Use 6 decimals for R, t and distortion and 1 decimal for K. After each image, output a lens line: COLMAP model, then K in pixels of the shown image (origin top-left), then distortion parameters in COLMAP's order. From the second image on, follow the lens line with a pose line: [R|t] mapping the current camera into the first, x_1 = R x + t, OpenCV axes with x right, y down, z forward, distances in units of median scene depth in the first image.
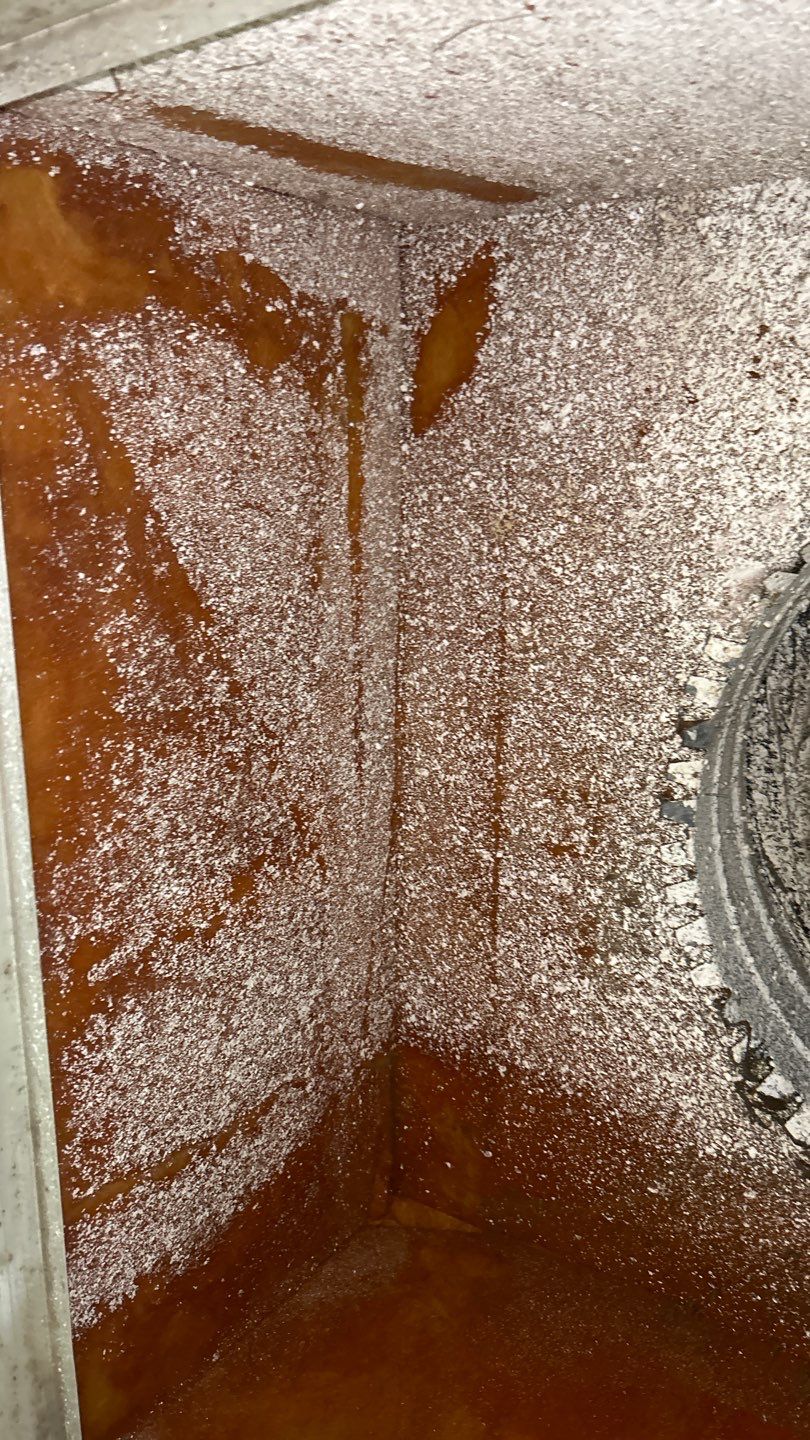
lens RADIAL K [[1084.9, 0, 410.5], [0, 1084.9, 731.1], [0, 0, 1]] dist [0.039867, -0.049659]
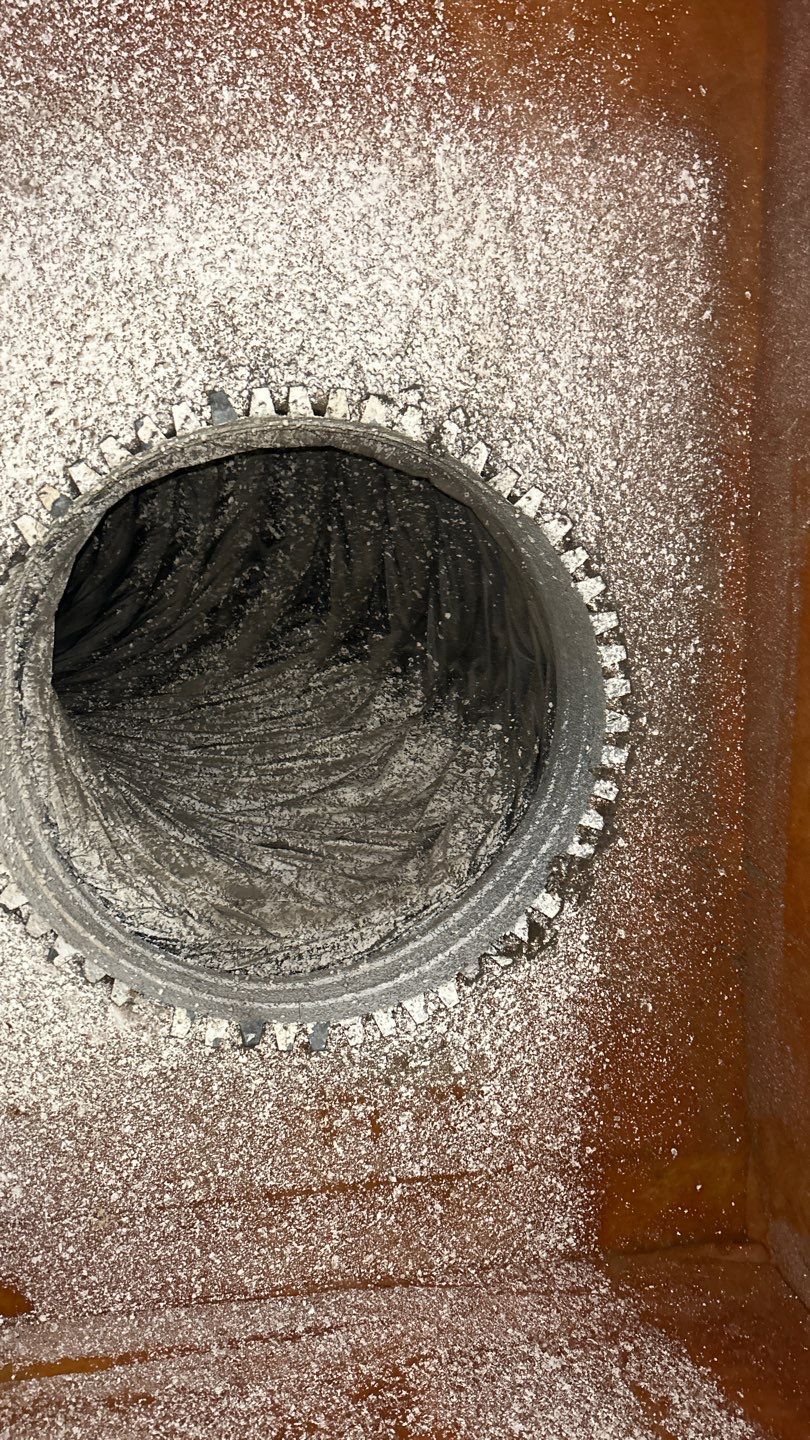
lens RADIAL K [[1084.9, 0, 397.5], [0, 1084.9, 718.7], [0, 0, 1]] dist [0.039867, -0.049659]
pose [[-0.113449, -0.902387, 0.415725, 0.044685], [0.986930, -0.150555, -0.057471, 0.273293], [0.114451, 0.403771, 0.907673, -0.247934]]
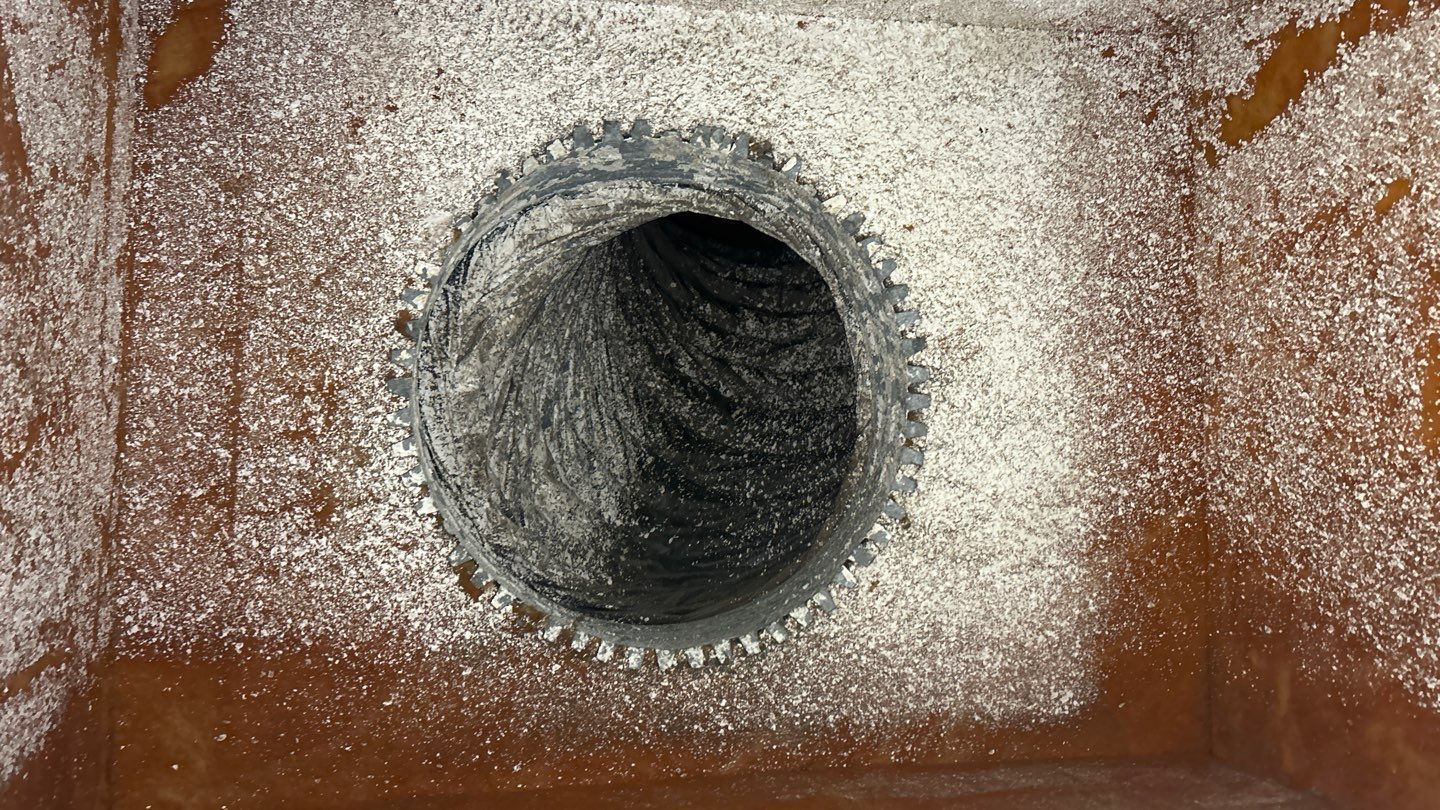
lens RADIAL K [[1080.3, 0, 733.2], [0, 1080.3, 394.5], [0, 0, 1]] dist [0.035769, -0.049751]
pose [[0.687713, 0.043708, 0.724666, -0.435550], [0.158297, 0.965141, -0.208436, 0.414760], [-0.708515, 0.258056, 0.656821, -0.193961]]
